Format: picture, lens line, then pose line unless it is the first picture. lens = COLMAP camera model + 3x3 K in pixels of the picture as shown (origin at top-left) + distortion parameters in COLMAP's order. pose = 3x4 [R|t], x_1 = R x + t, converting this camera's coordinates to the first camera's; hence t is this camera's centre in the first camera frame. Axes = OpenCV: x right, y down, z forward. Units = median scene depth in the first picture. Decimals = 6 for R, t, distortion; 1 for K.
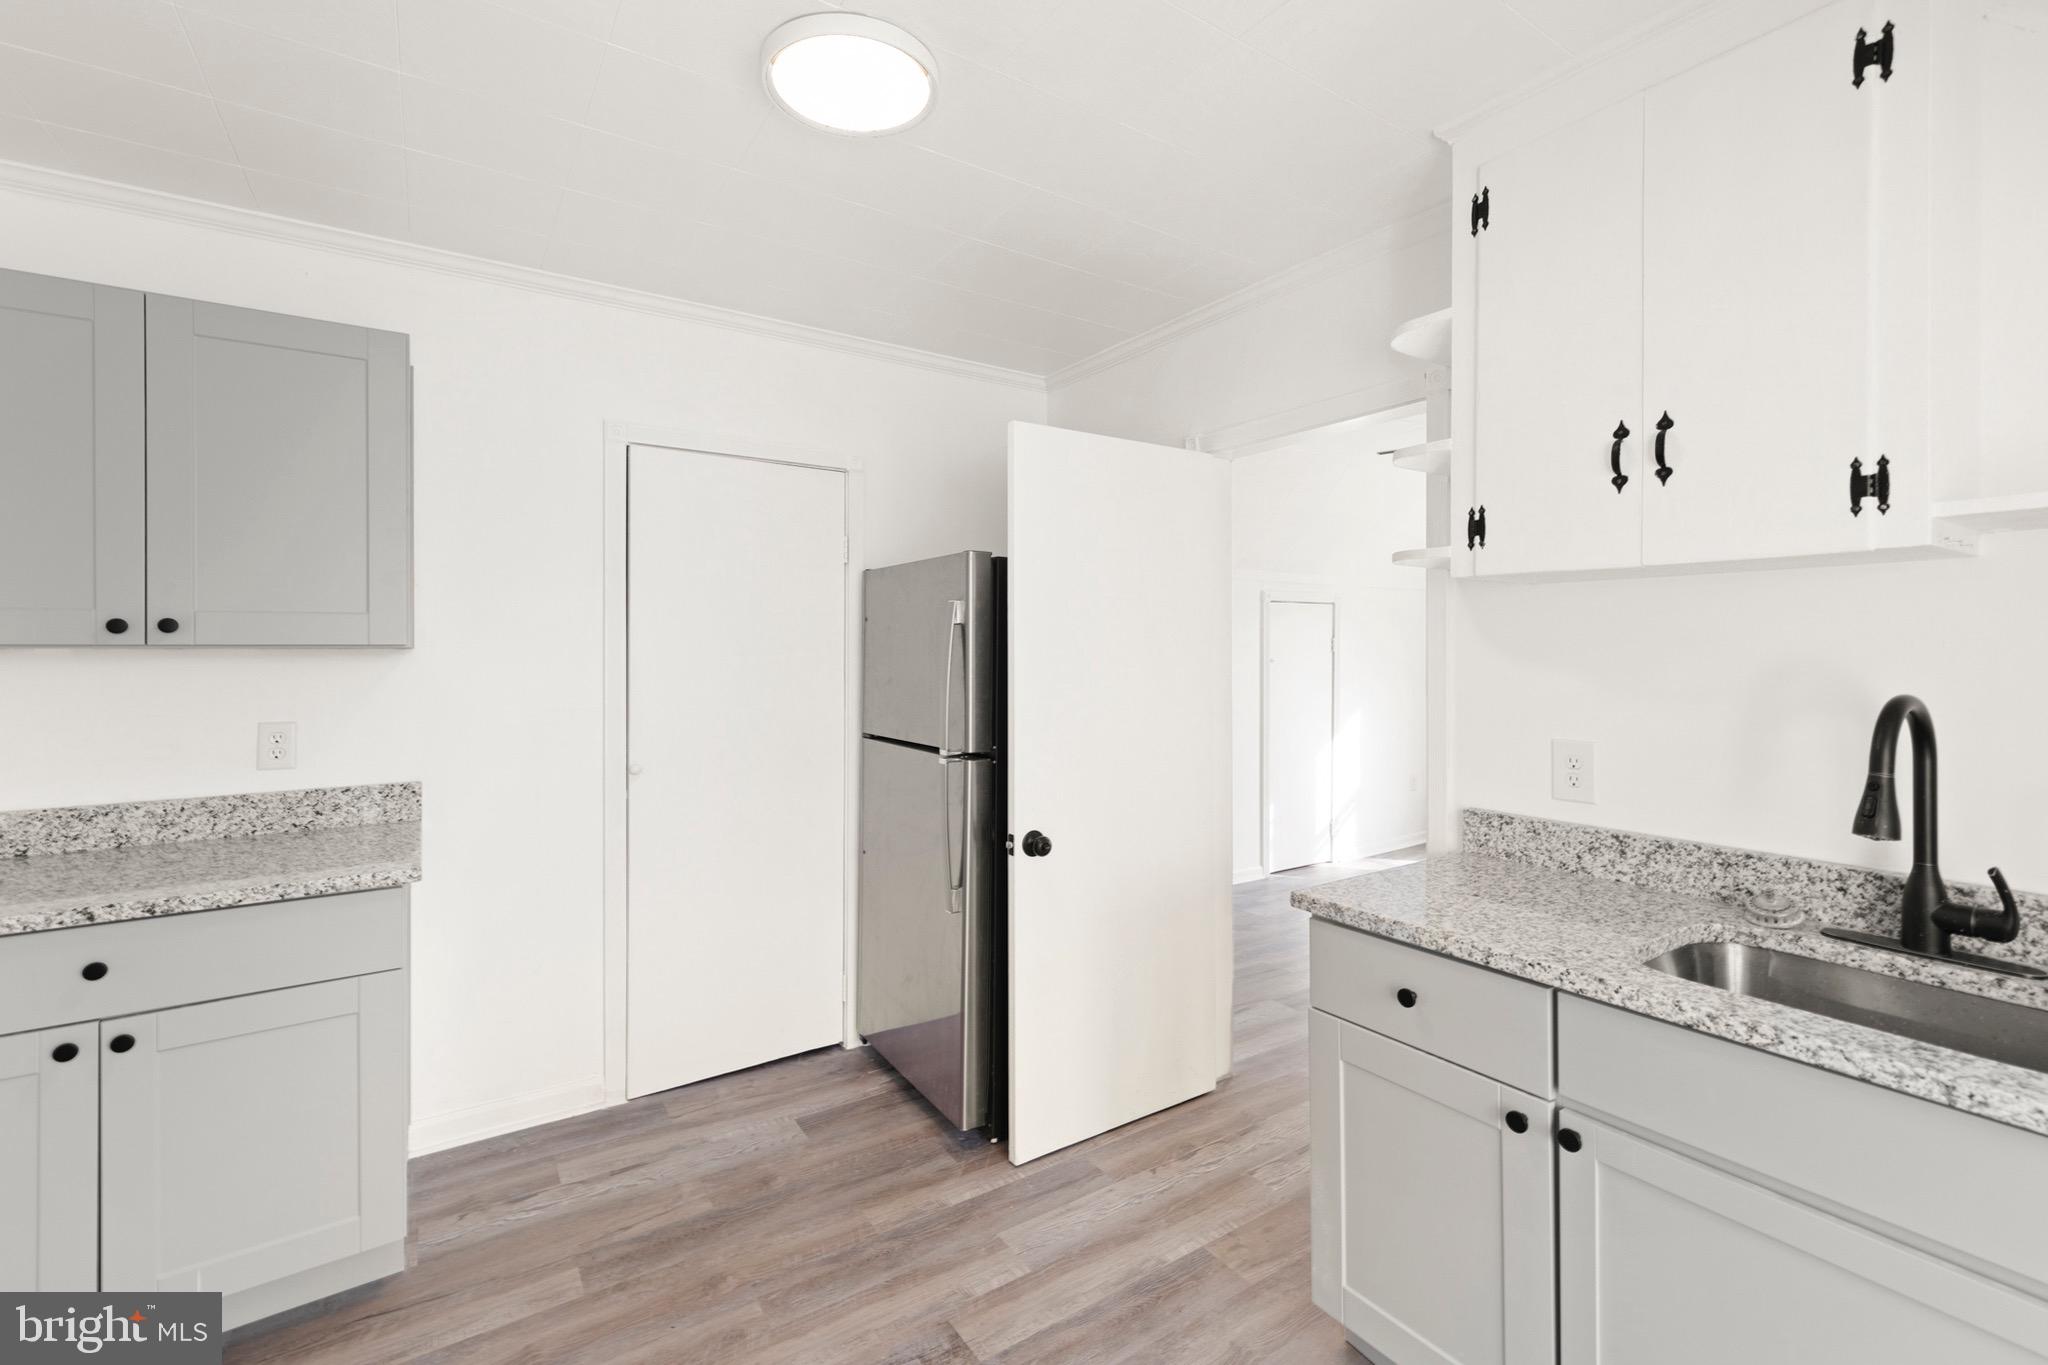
lens RADIAL K [[869.5, 0, 1021.4], [0, 869.5, 649.2], [0, 0, 1]] dist [0.001312, 0.000095]
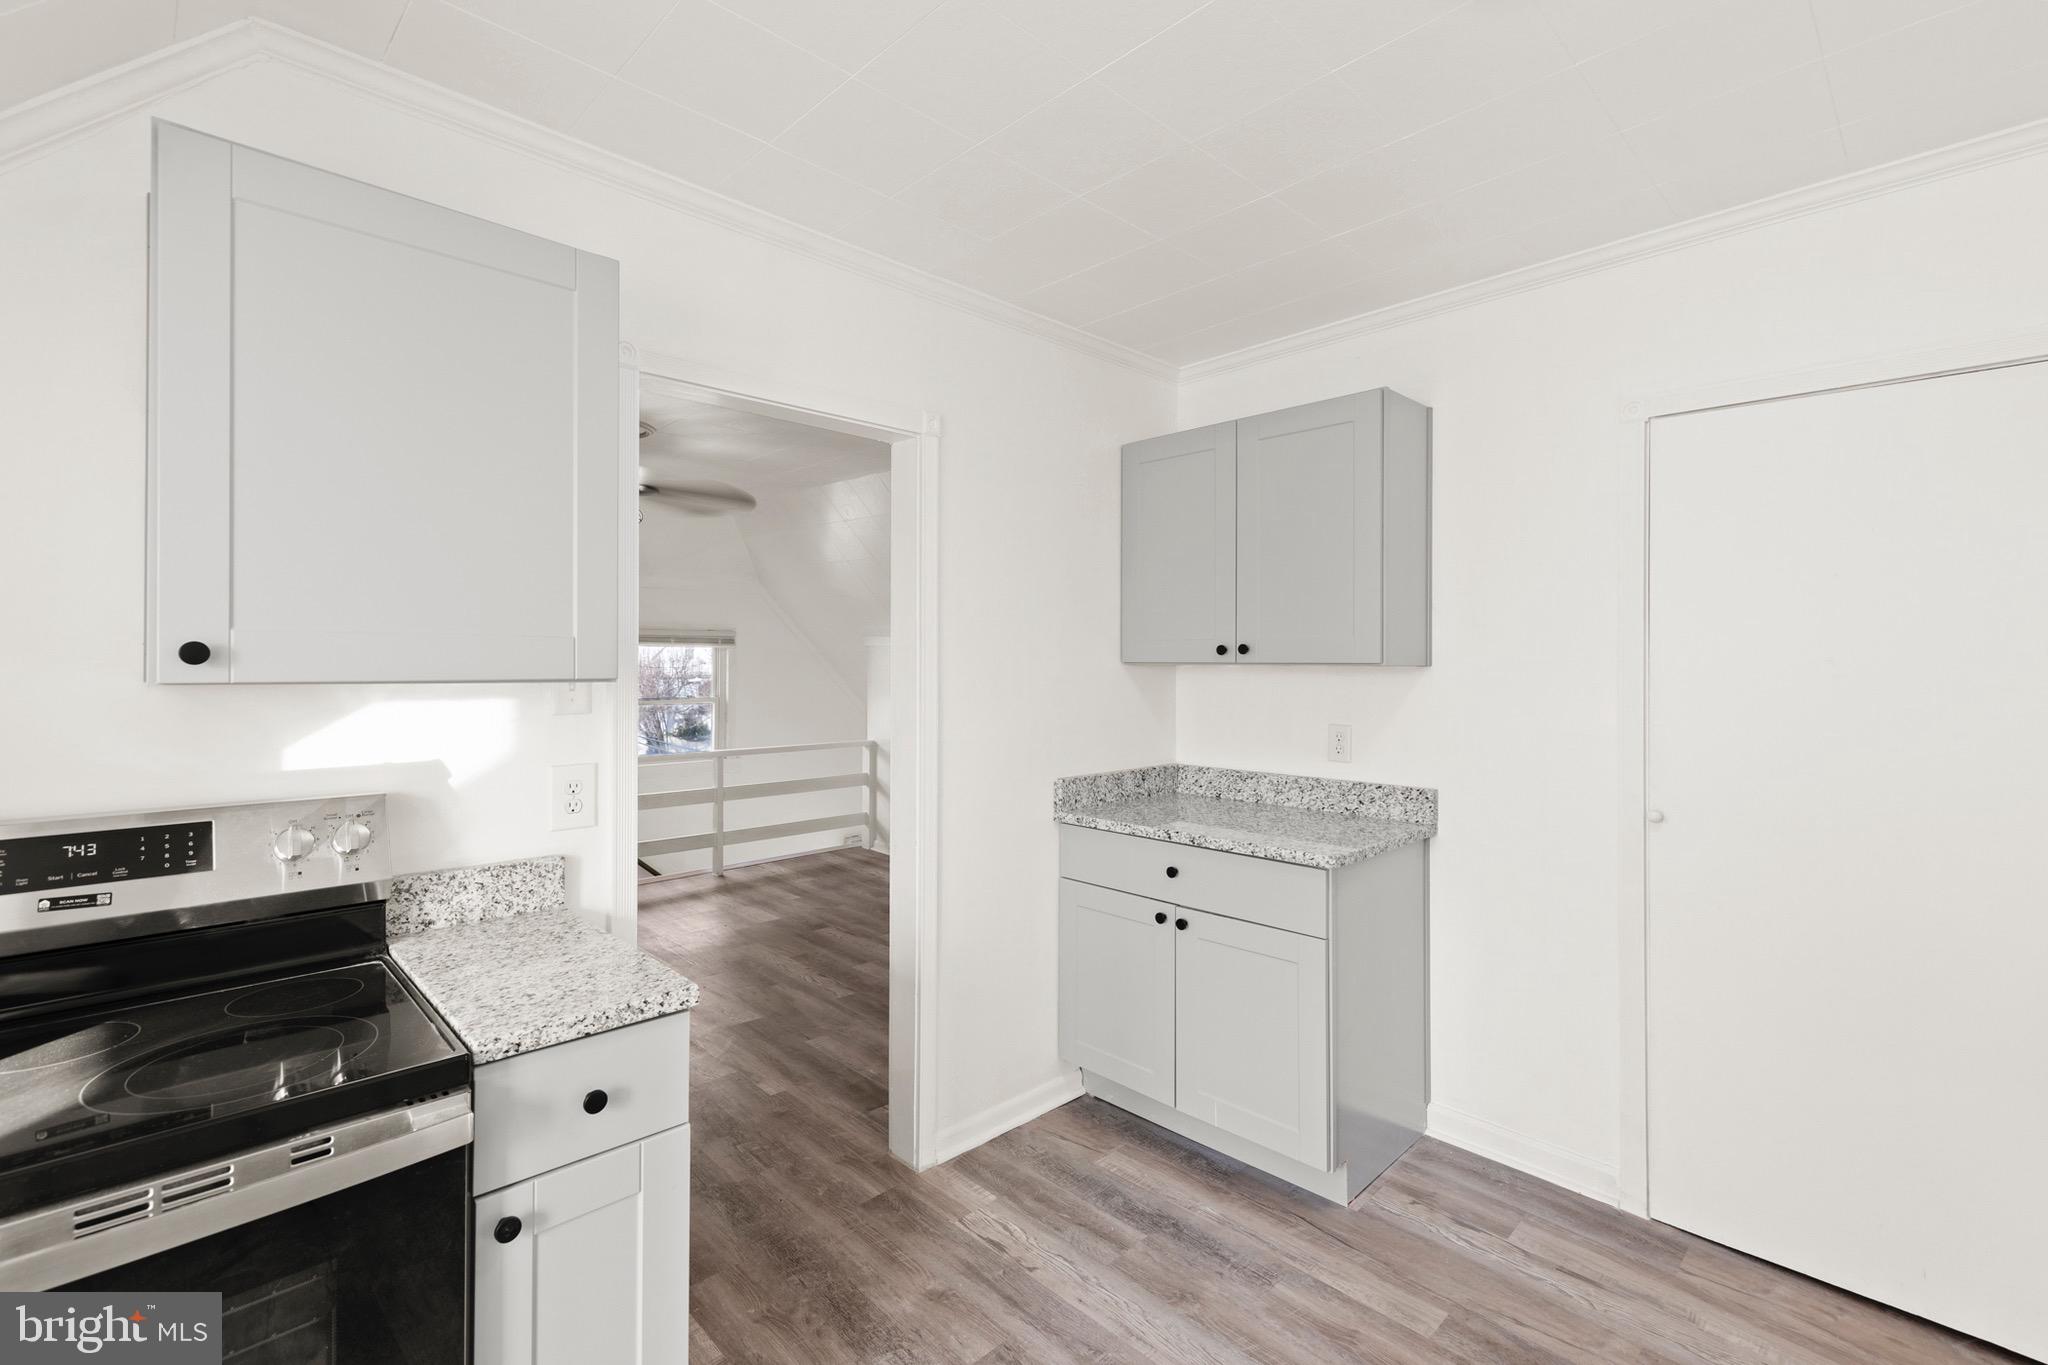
lens RADIAL K [[898.2, 0, 1013.8], [0, 898.2, 658.1], [0, 0, 1]] dist [0.002807, 0.000197]
pose [[0.181802, -0.001859, -0.983333, 0.319353], [-0.005291, 0.999982, -0.002869, -0.005190], [0.983321, 0.005724, 0.181789, 0.291342]]
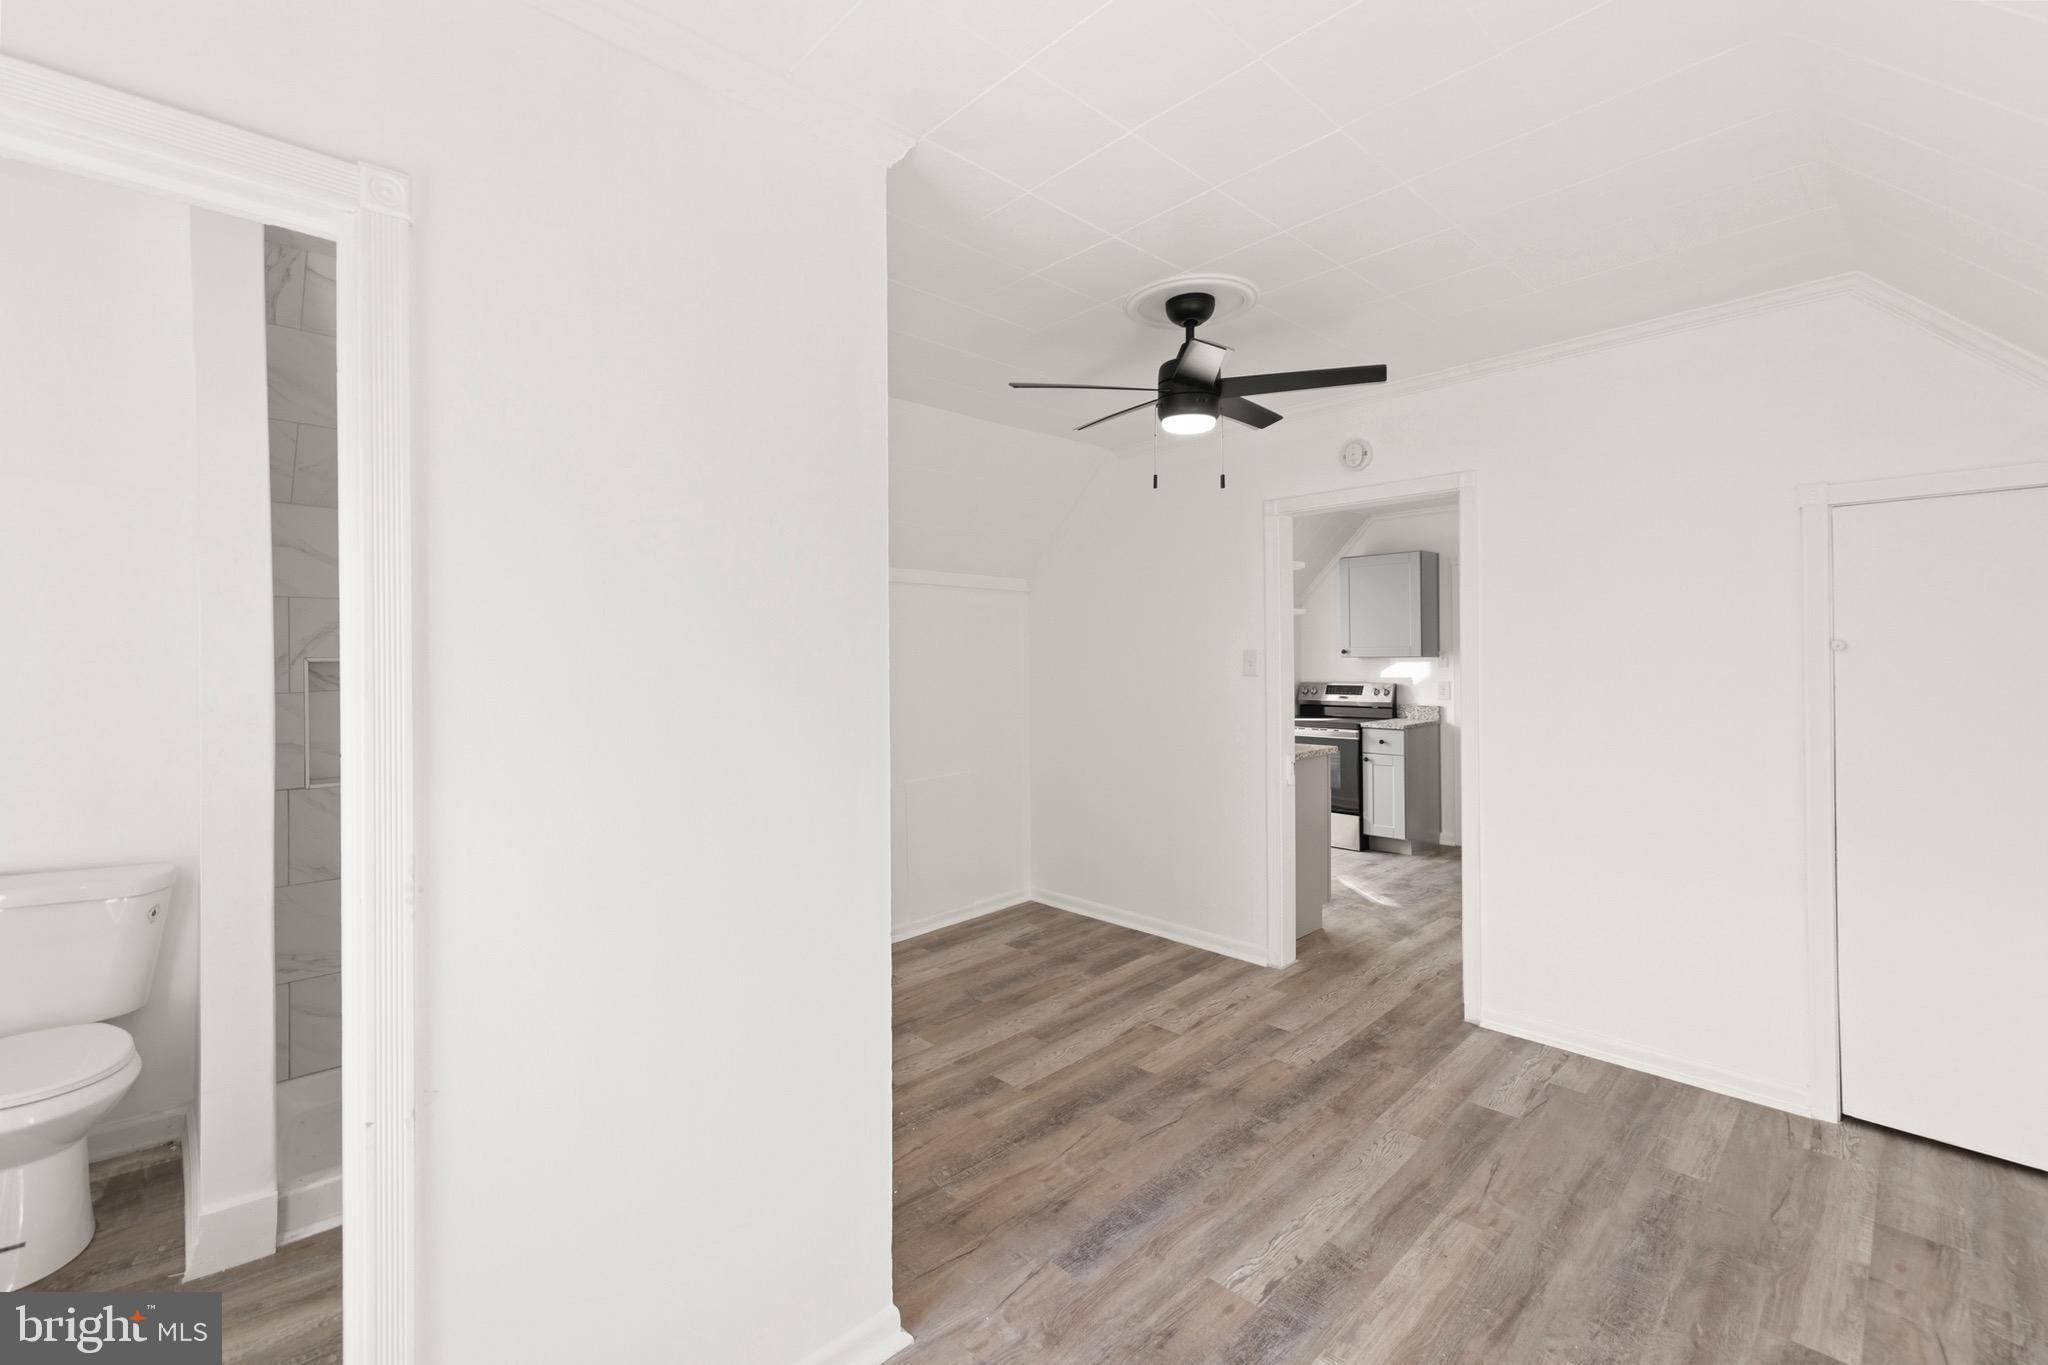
lens RADIAL K [[898.2, 0, 1013.8], [0, 898.2, 658.1], [0, 0, 1]] dist [0.002807, 0.000197]
pose [[-0.979953, 0.006689, -0.199116, 1.918747], [0.006265, 0.999977, 0.002760, 0.001536], [0.199130, 0.001458, -0.979972, 3.816636]]
